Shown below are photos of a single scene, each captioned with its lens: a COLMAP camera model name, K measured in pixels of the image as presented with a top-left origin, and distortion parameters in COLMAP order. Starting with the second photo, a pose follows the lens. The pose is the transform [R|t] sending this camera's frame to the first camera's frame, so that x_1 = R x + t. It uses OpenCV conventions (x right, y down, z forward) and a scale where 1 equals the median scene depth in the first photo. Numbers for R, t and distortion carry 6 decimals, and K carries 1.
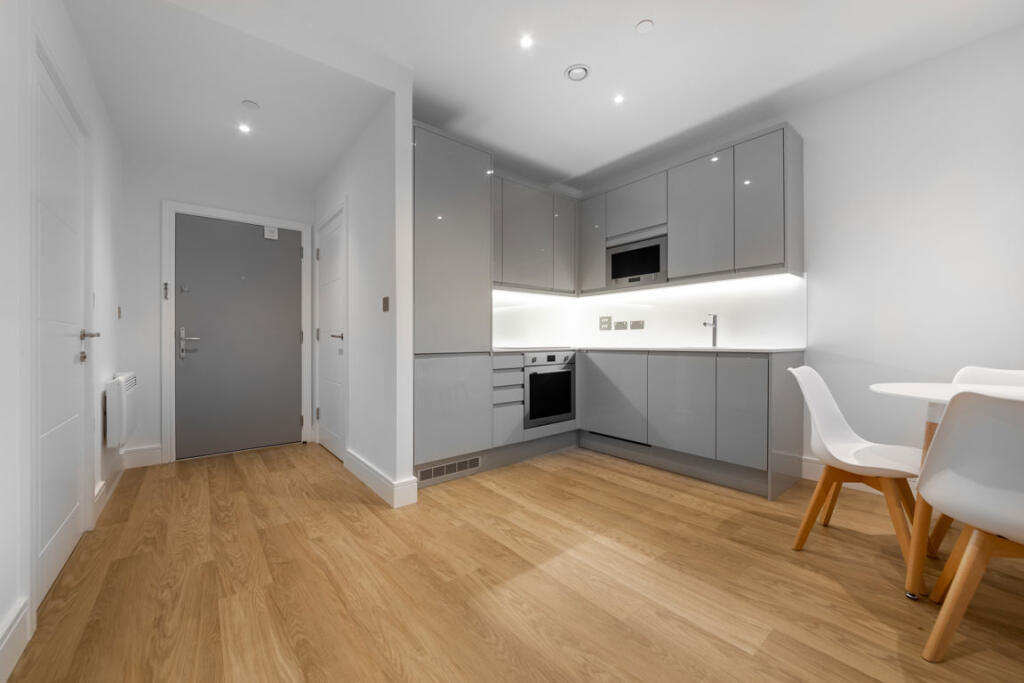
lens RADIAL K [[384.2, 0, 512.0], [0, 384.2, 341.5], [0, 0, 1]] dist [0.000486, 0.000055]
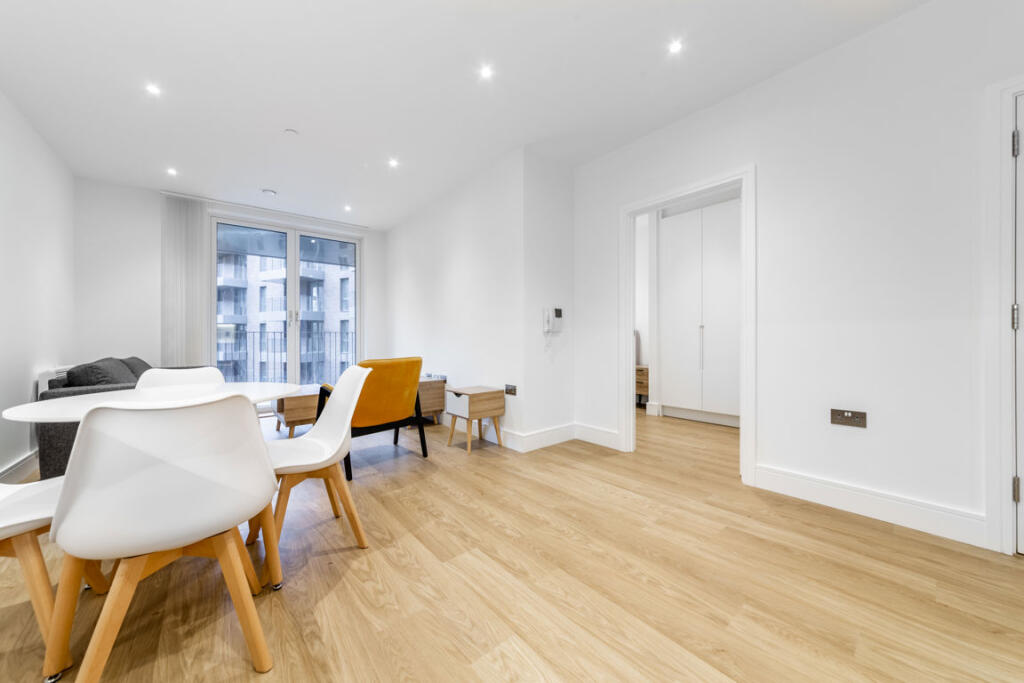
lens RADIAL K [[358.5, 0, 512.0], [0, 358.5, 341.5], [0, 0, 1]] dist [0.000311, 0.000016]
pose [[-0.999783, 0.010535, -0.017997, 0.448471], [0.010443, 0.999932, 0.005193, 0.001231], [0.018050, 0.005004, -0.999825, 2.132009]]
